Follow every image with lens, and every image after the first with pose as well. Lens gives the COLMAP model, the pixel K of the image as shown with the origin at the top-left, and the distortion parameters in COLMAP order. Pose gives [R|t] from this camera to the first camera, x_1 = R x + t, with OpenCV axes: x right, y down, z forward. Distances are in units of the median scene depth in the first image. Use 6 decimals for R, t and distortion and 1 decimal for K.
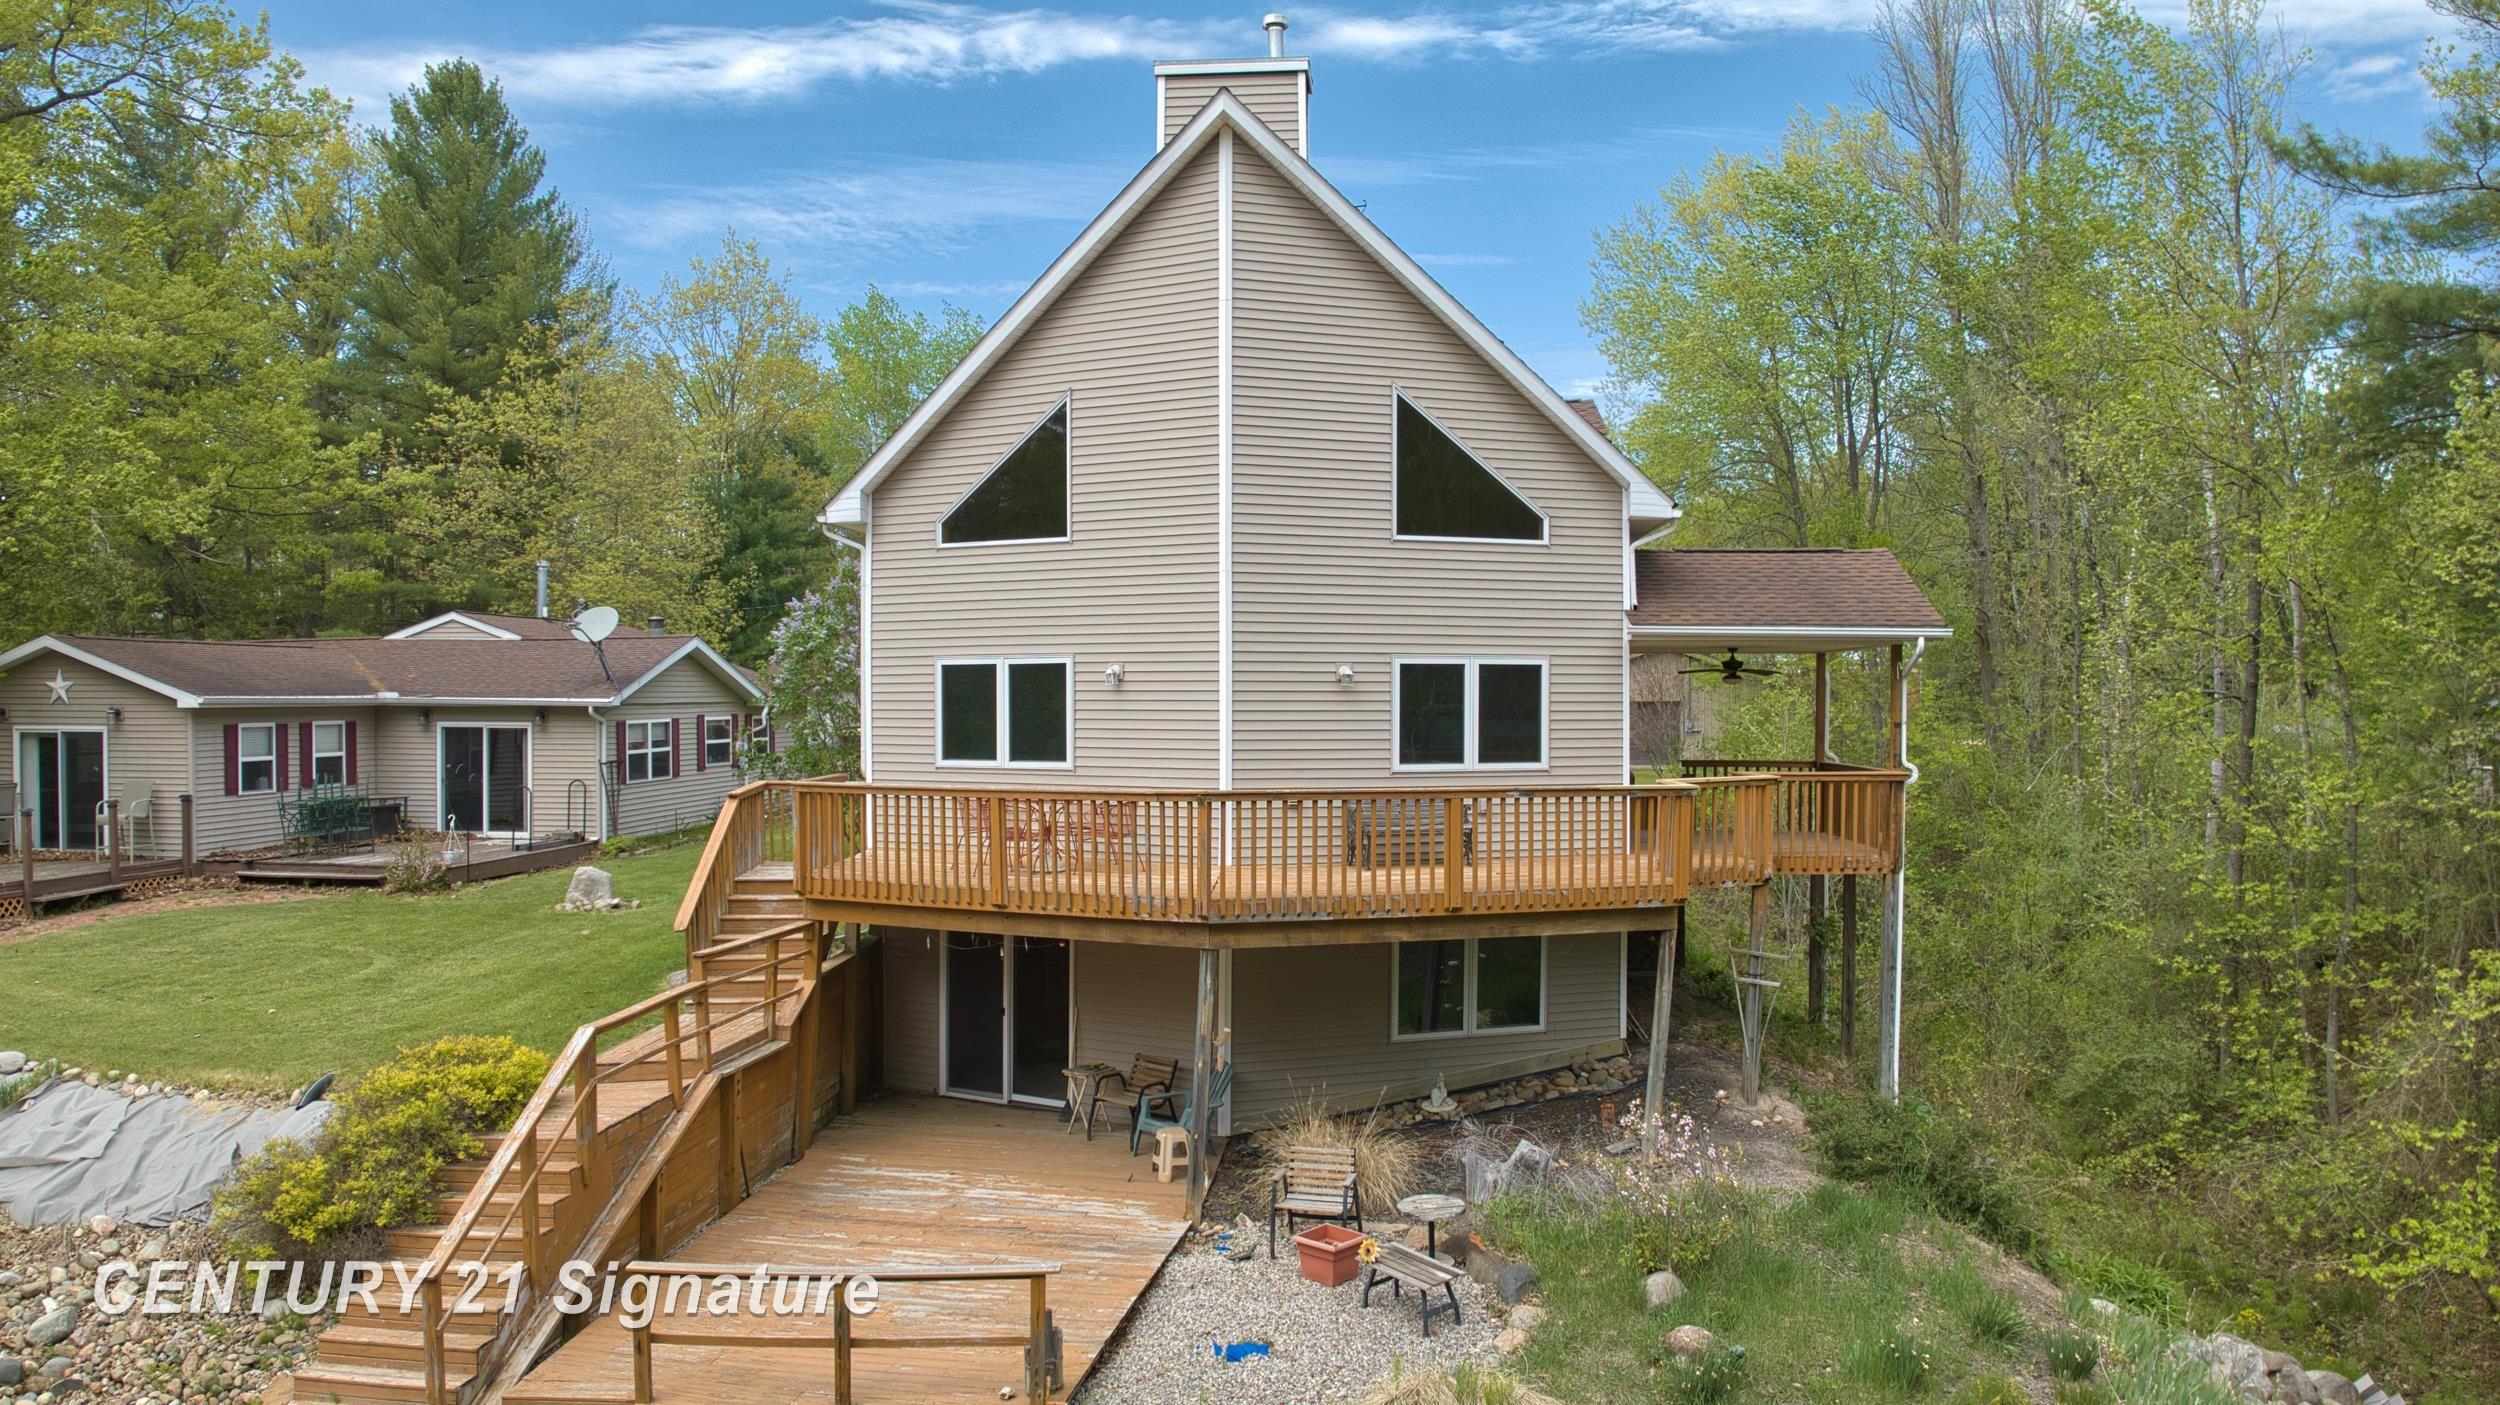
lens RADIAL K [[1762.0, 0, 1254.6], [0, 1762.0, 694.7], [0, 0, 1]] dist [-0.099470, -0.019743]
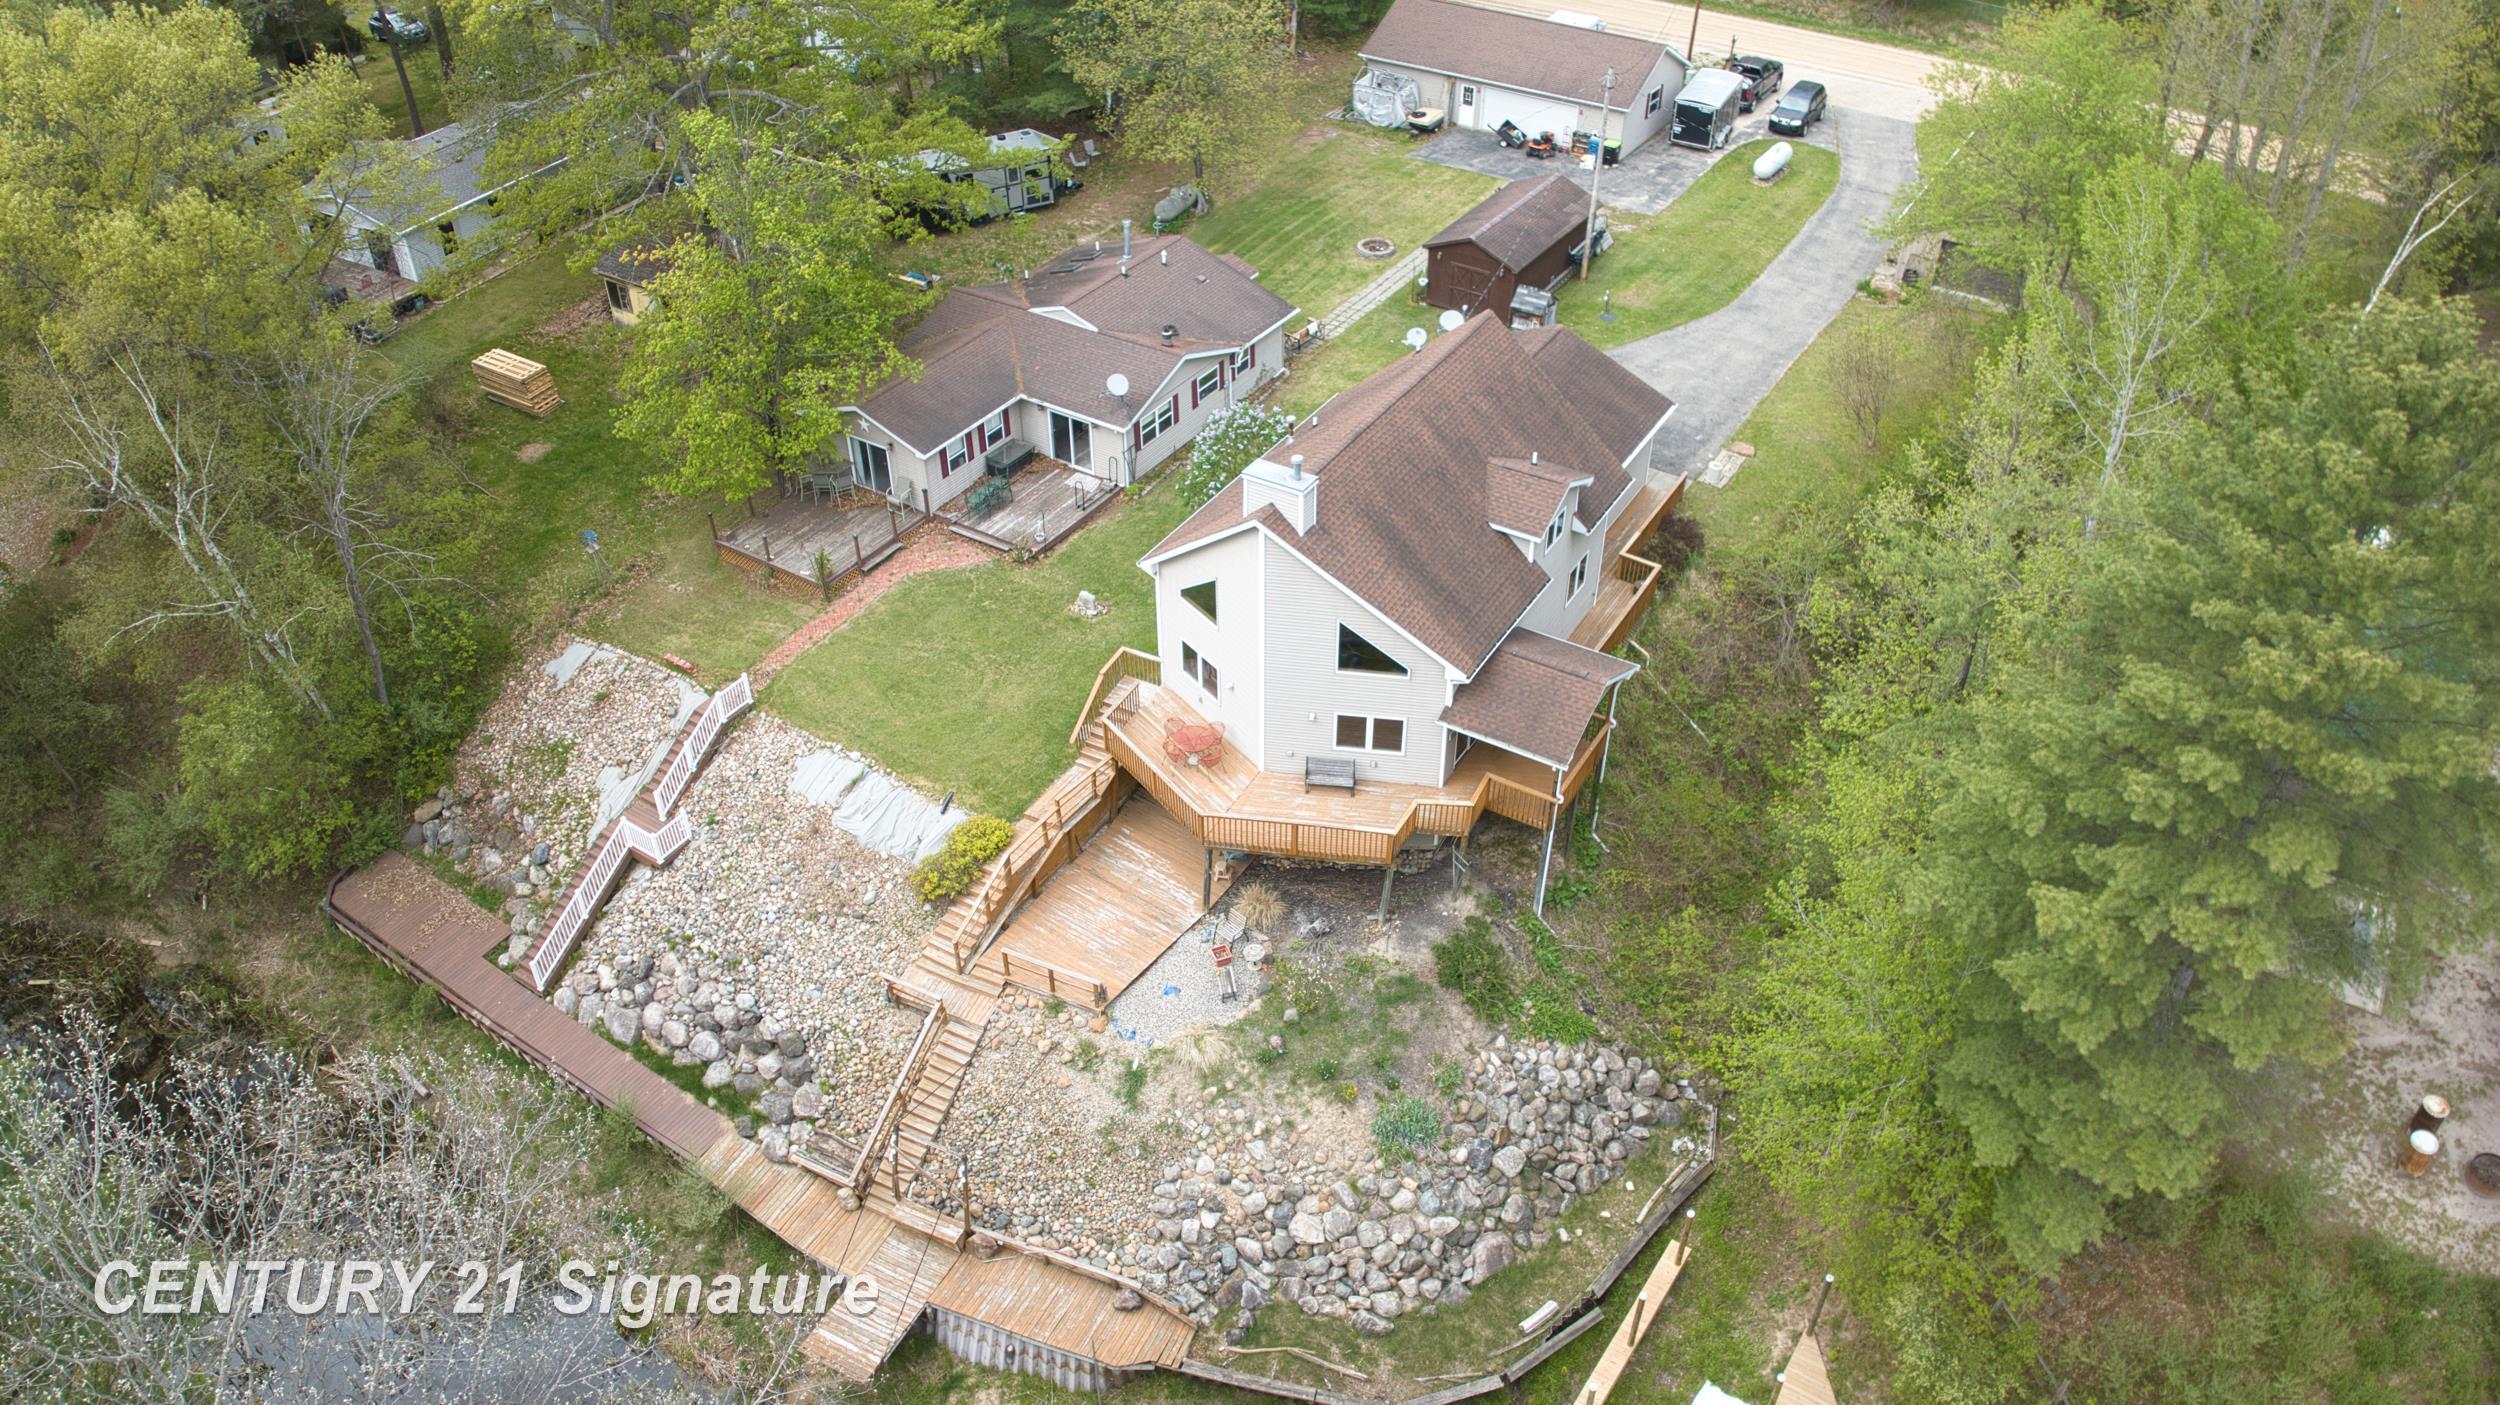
lens RADIAL K [[1762.0, 0, 1254.6], [0, 1762.0, 694.7], [0, 0, 1]] dist [-0.099470, -0.019743]
pose [[0.894060, 0.274722, -0.353813, 0.799345], [0.001290, 0.788274, 0.615323, -1.470487], [0.447945, -0.550593, 0.704410, -0.699003]]
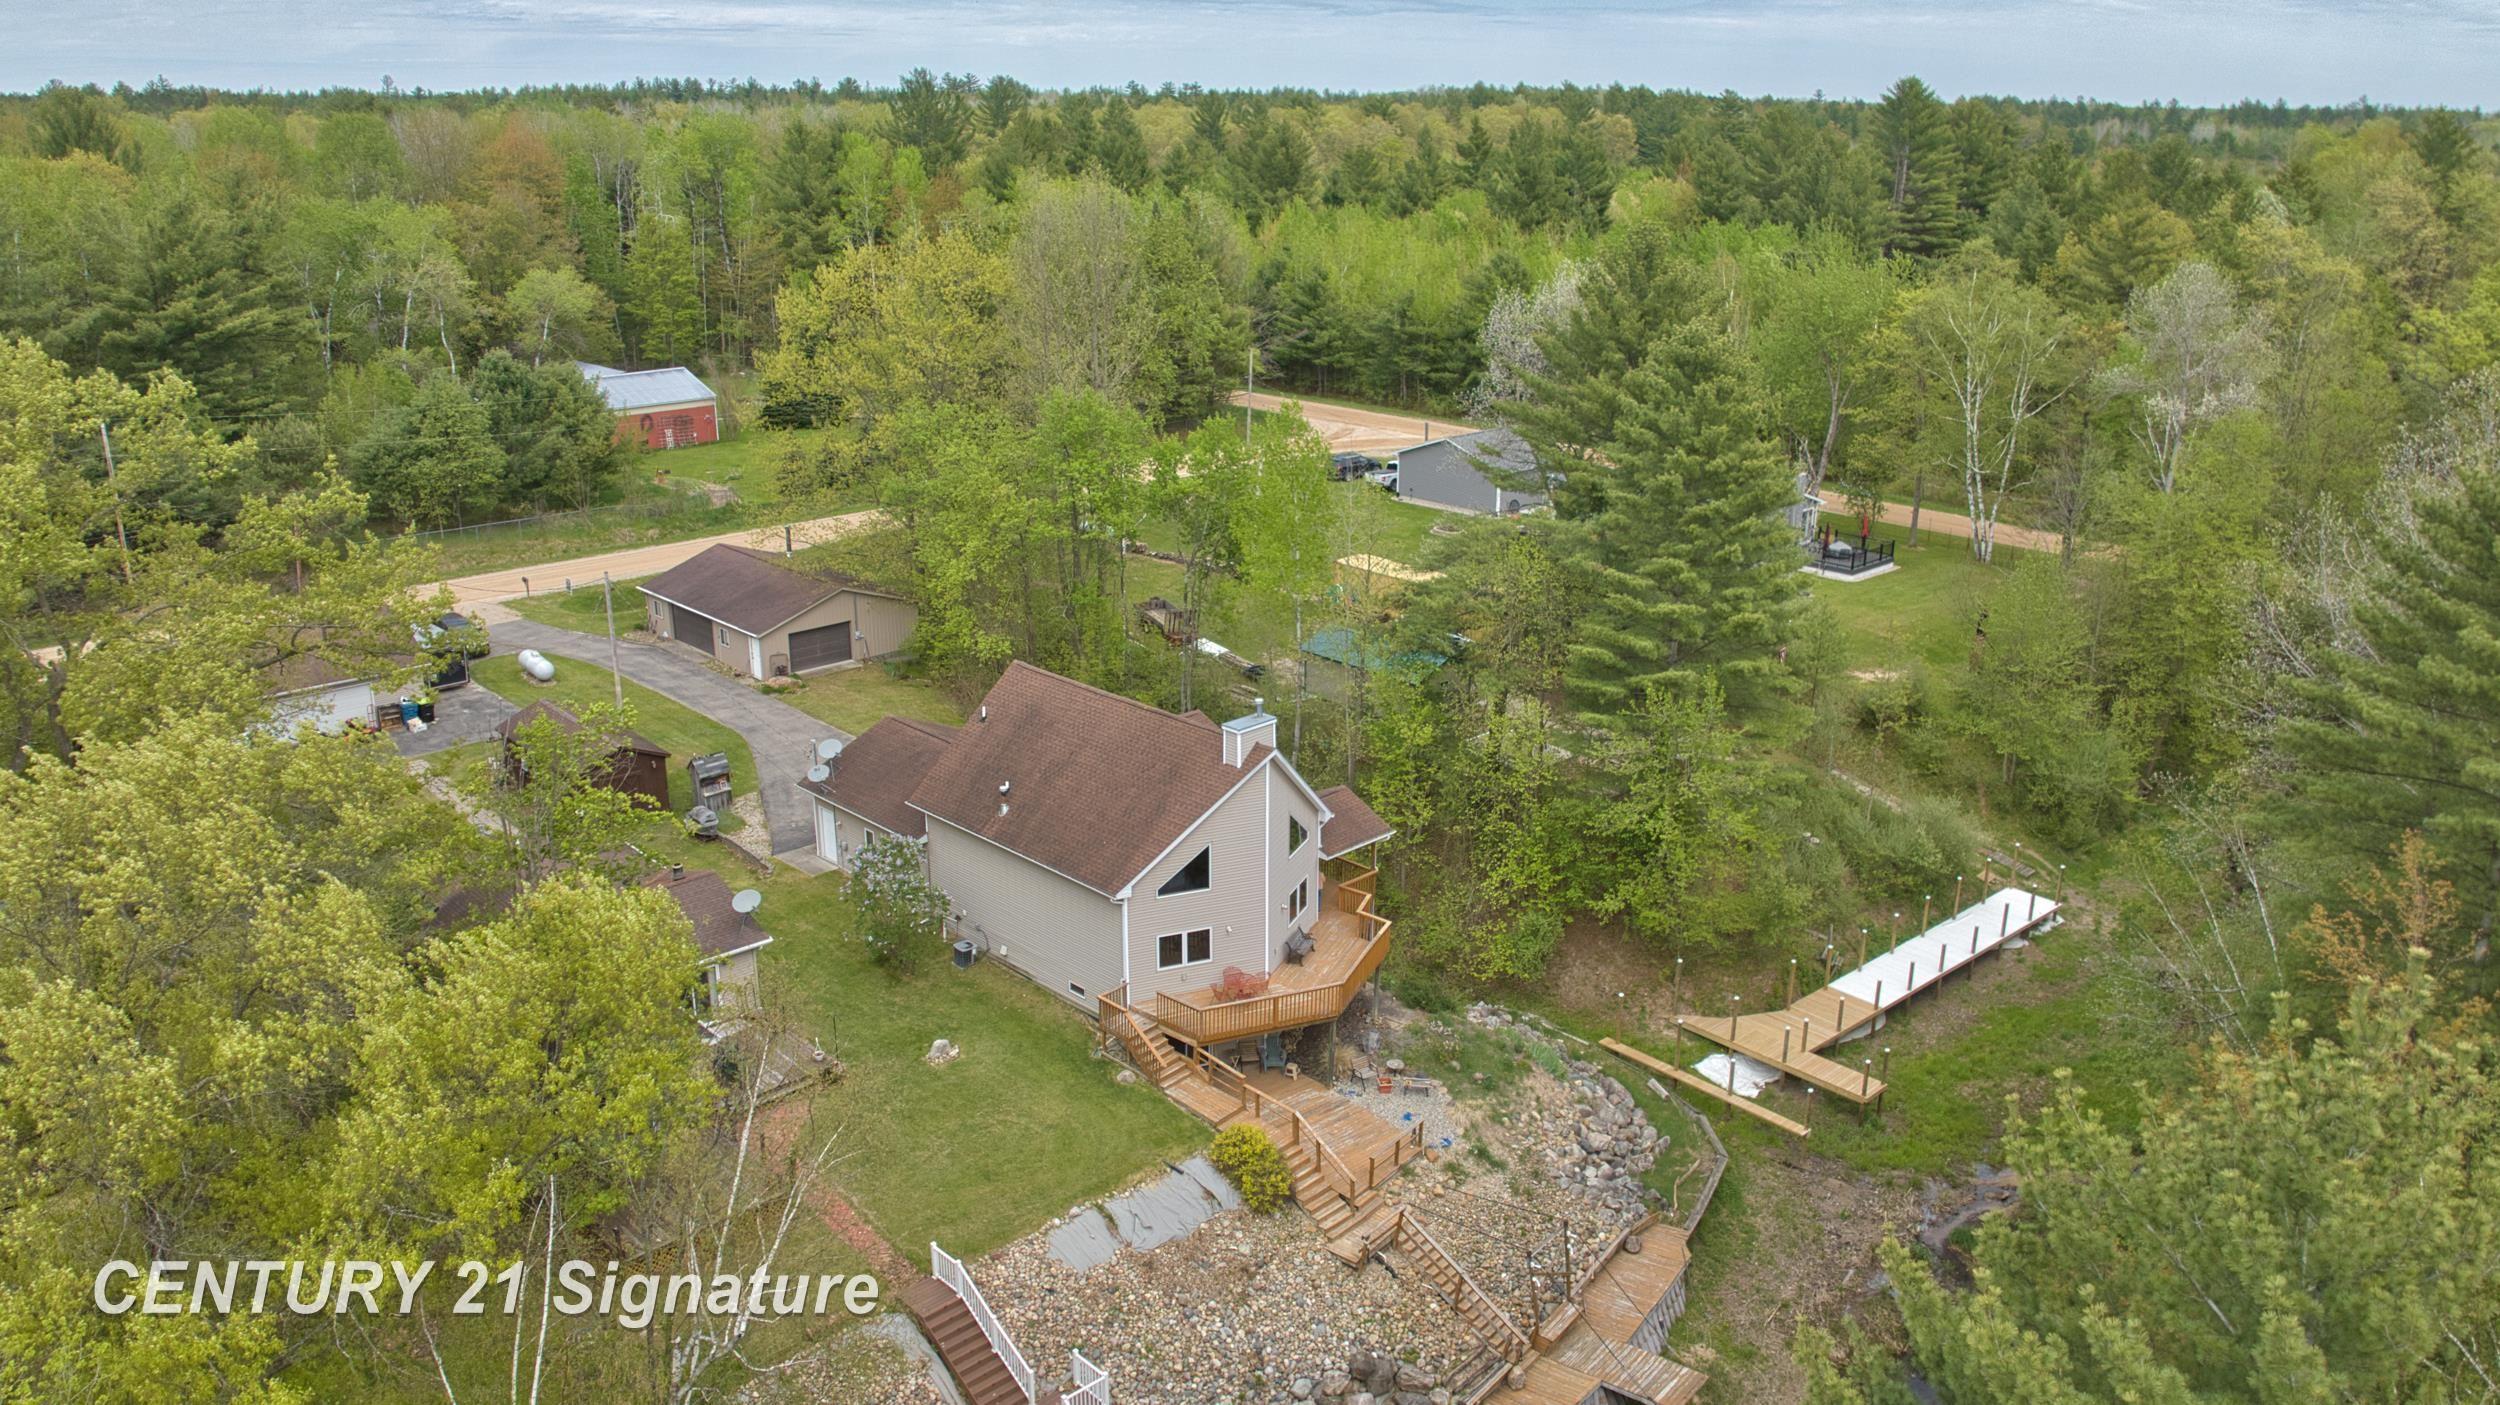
lens RADIAL K [[1812.4, 0, 1251.1], [0, 1812.4, 702.4], [0, 0, 1]] dist [-0.018241, -0.004180]
pose [[0.649142, -0.235719, 0.723223, -2.117304], [-0.002259, 0.950173, 0.311716, -1.292620], [-0.760664, -0.203982, 0.616264, -0.809923]]
